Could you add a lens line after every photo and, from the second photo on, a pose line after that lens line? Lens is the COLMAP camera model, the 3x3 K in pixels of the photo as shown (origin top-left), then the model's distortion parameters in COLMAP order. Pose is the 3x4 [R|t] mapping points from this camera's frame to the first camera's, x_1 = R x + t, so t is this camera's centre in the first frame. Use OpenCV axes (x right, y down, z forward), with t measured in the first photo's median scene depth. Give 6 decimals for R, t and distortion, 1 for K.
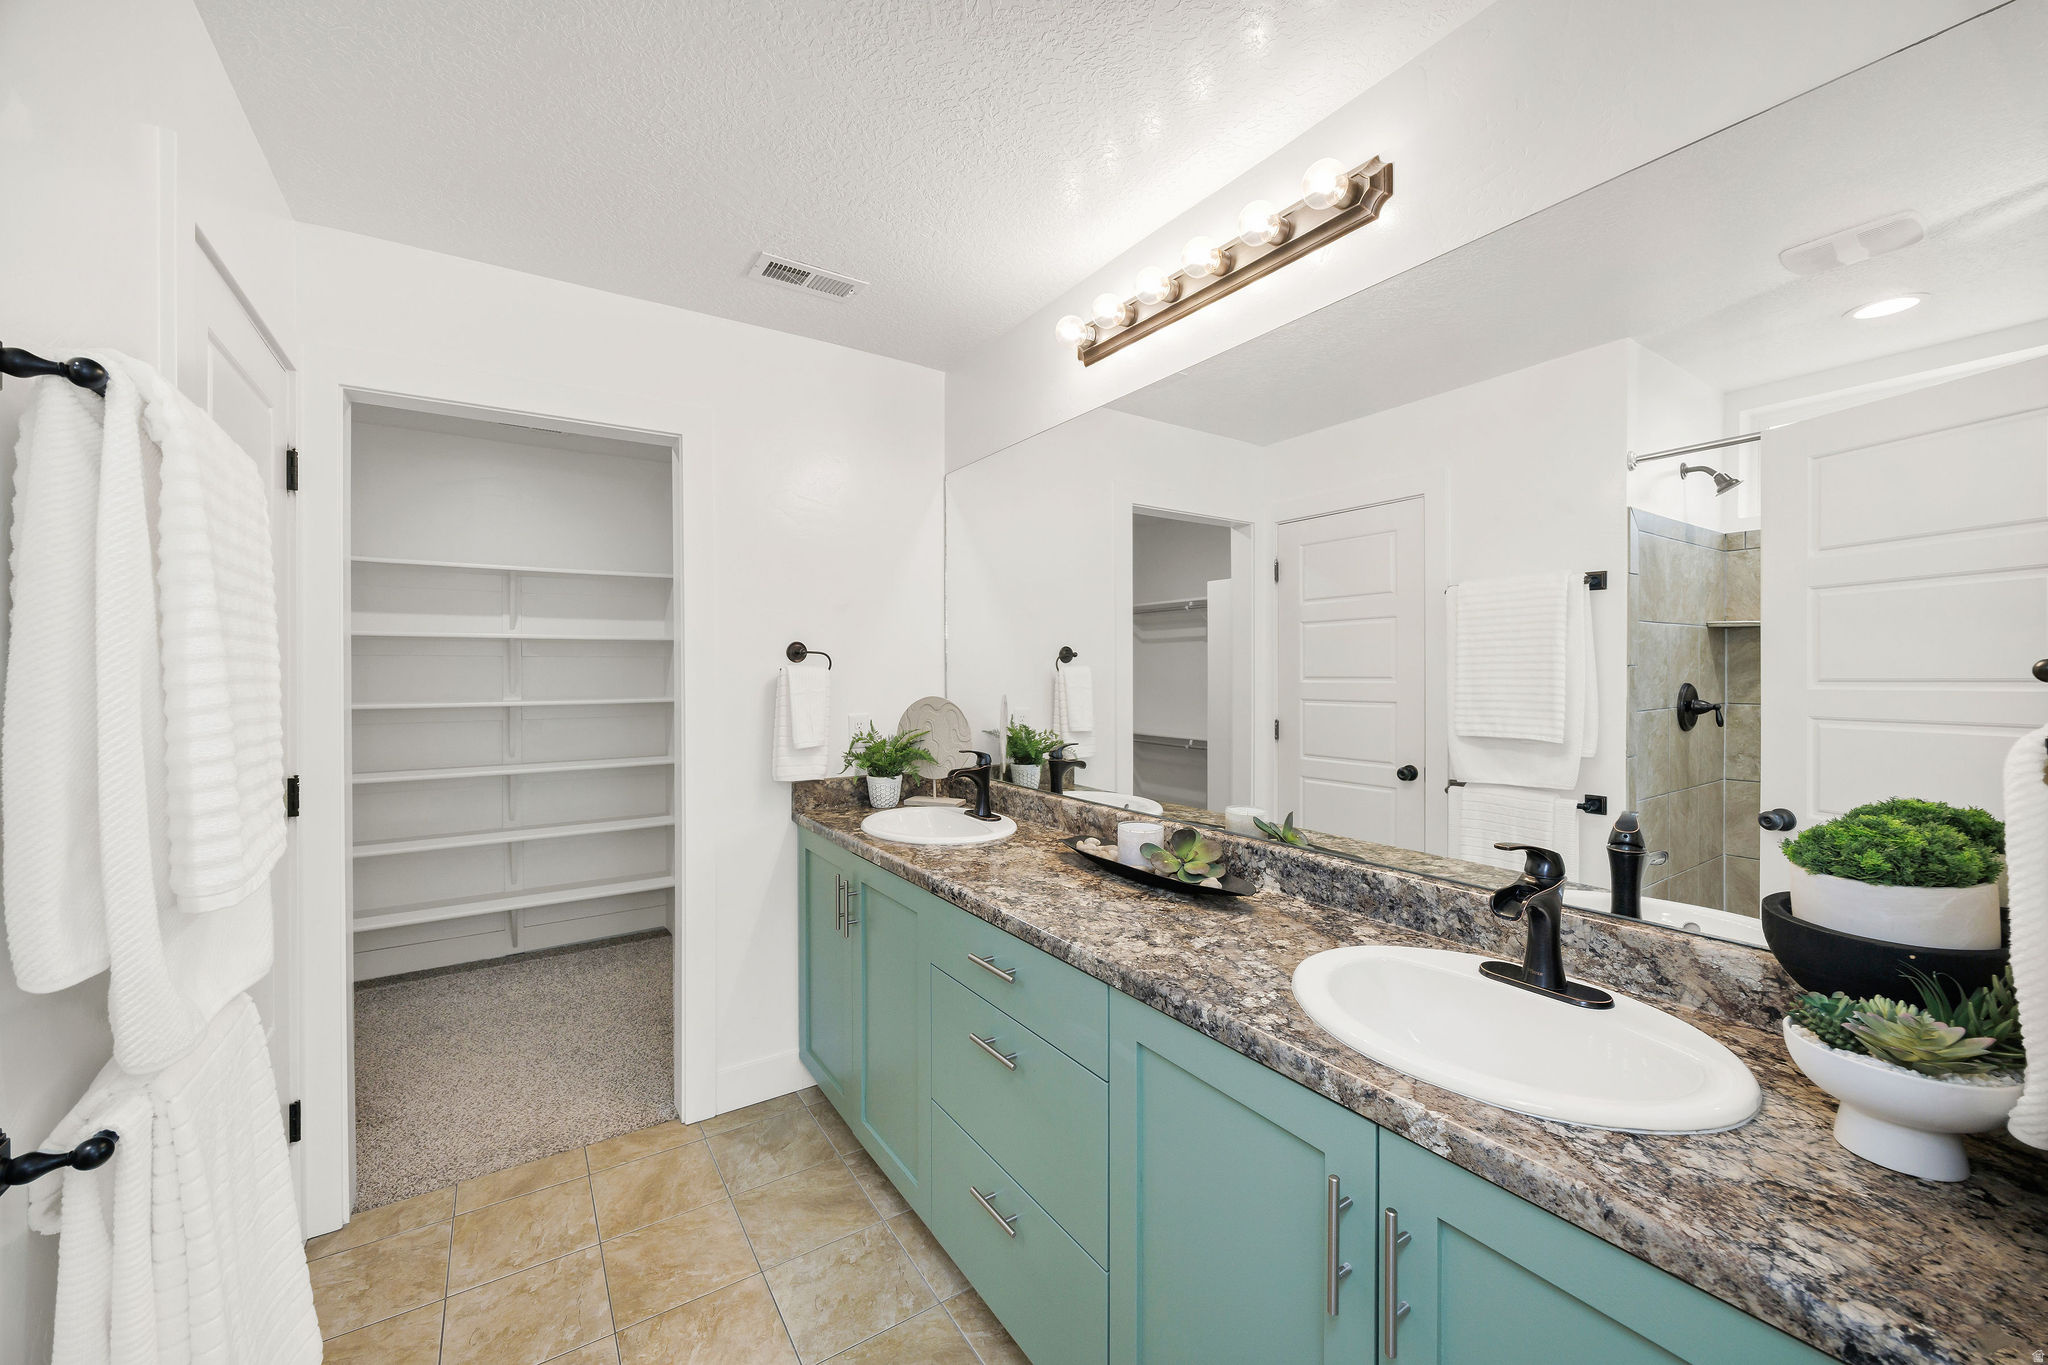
lens RADIAL K [[785.1, 0, 1024.0], [0, 785.1, 682.5], [0, 0, 1]] dist [-0.005126, 0.000269]
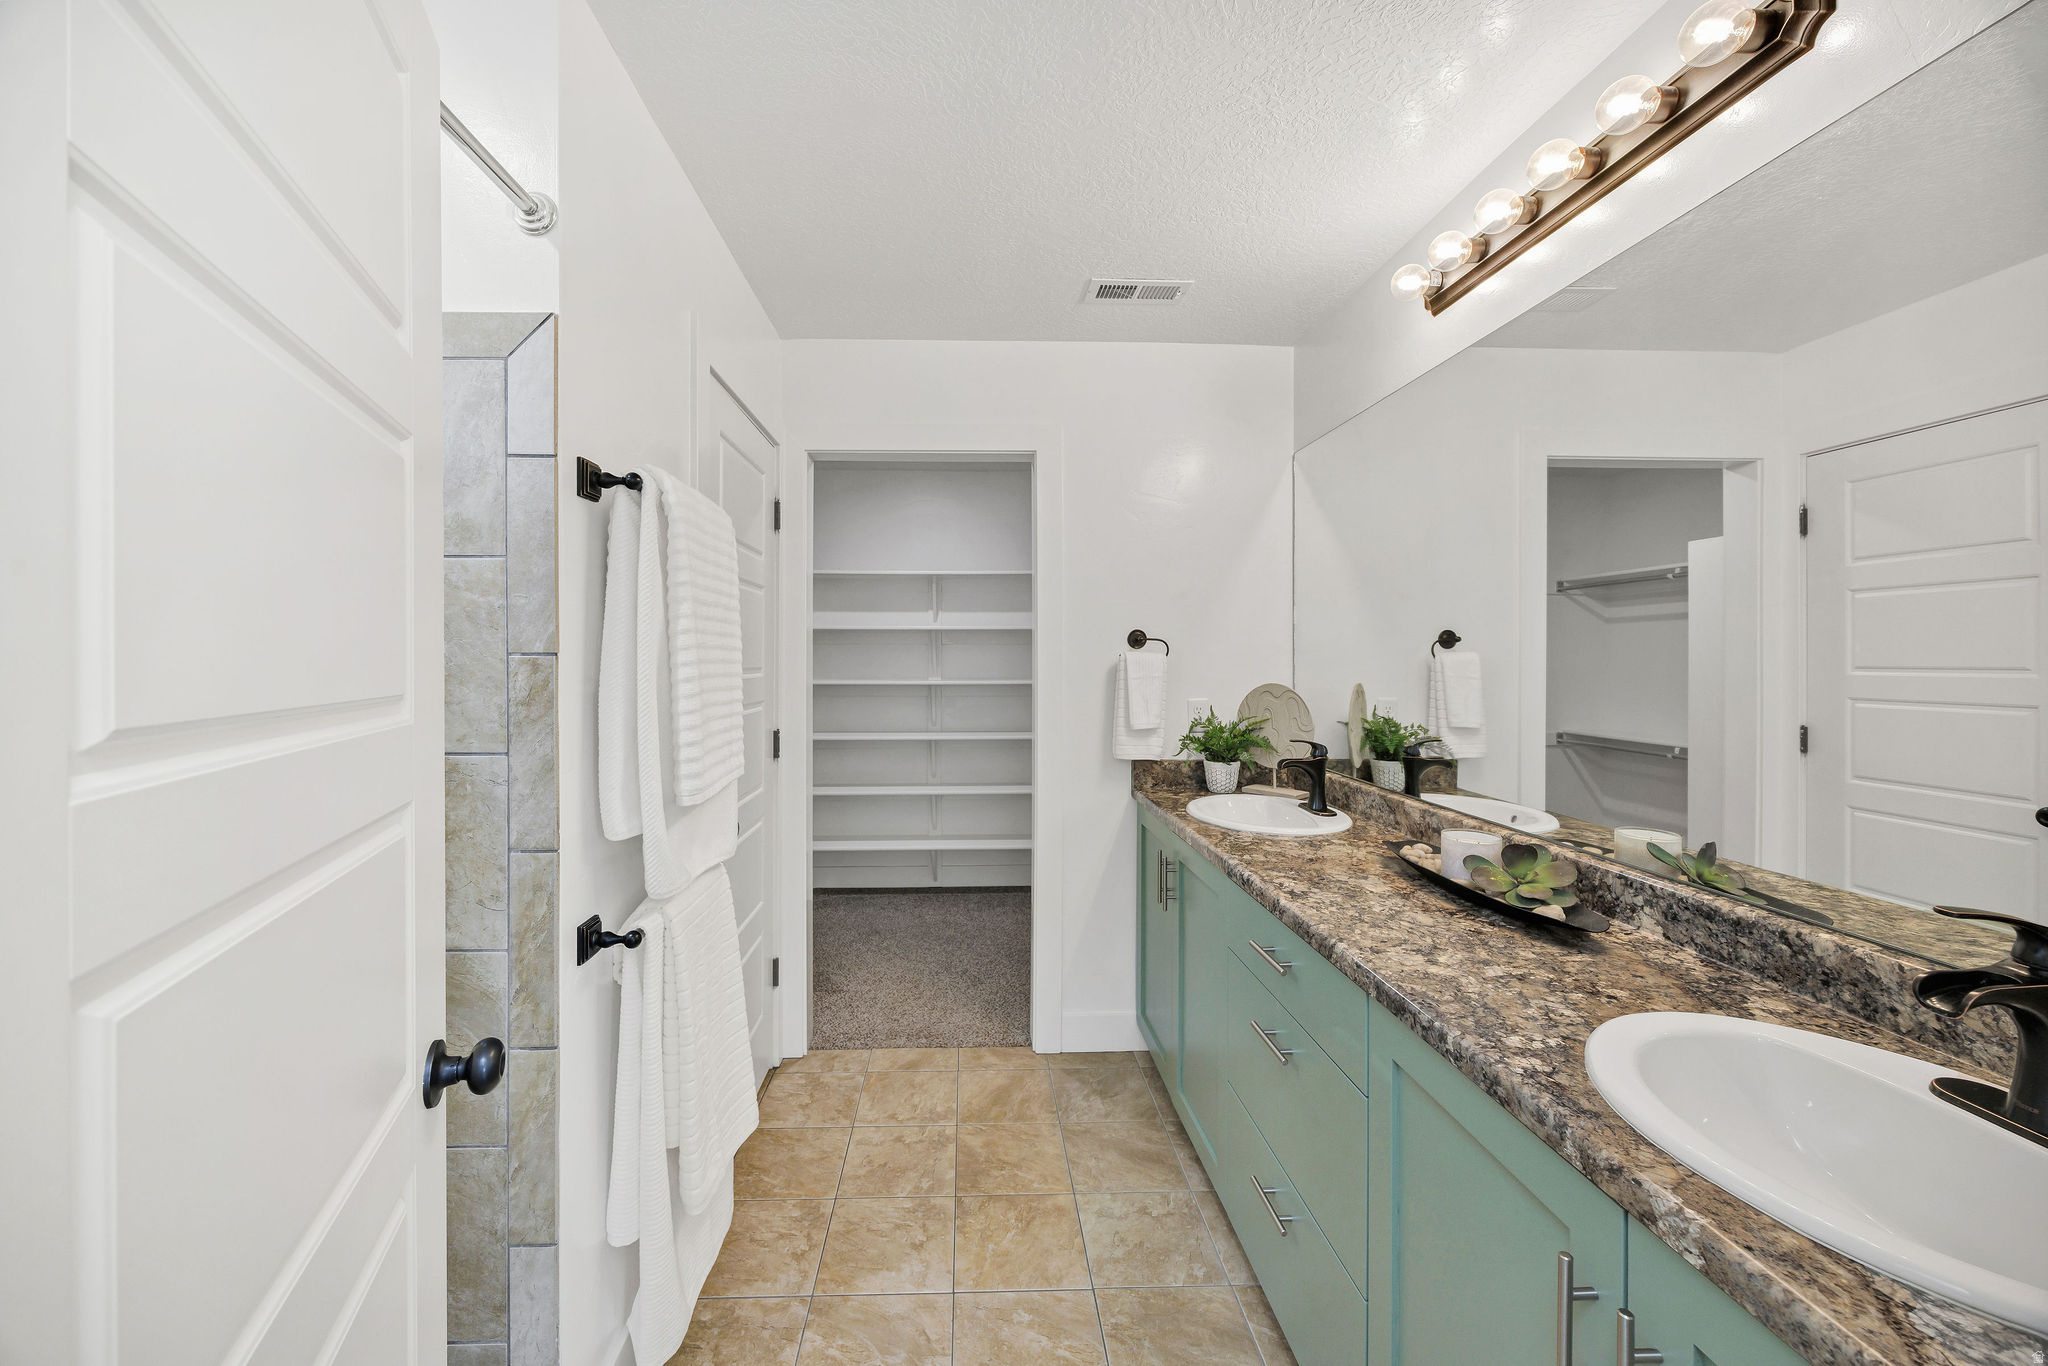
lens RADIAL K [[803.4, 0, 1011.1], [0, 803.4, 668.6], [0, 0, 1]] dist [-0.002304, -0.000296]
pose [[0.855481, 0.011075, -0.517716, 0.180398], [-0.011073, 0.999934, 0.003094, -0.000217], [0.517716, 0.003086, 0.855547, -0.032198]]
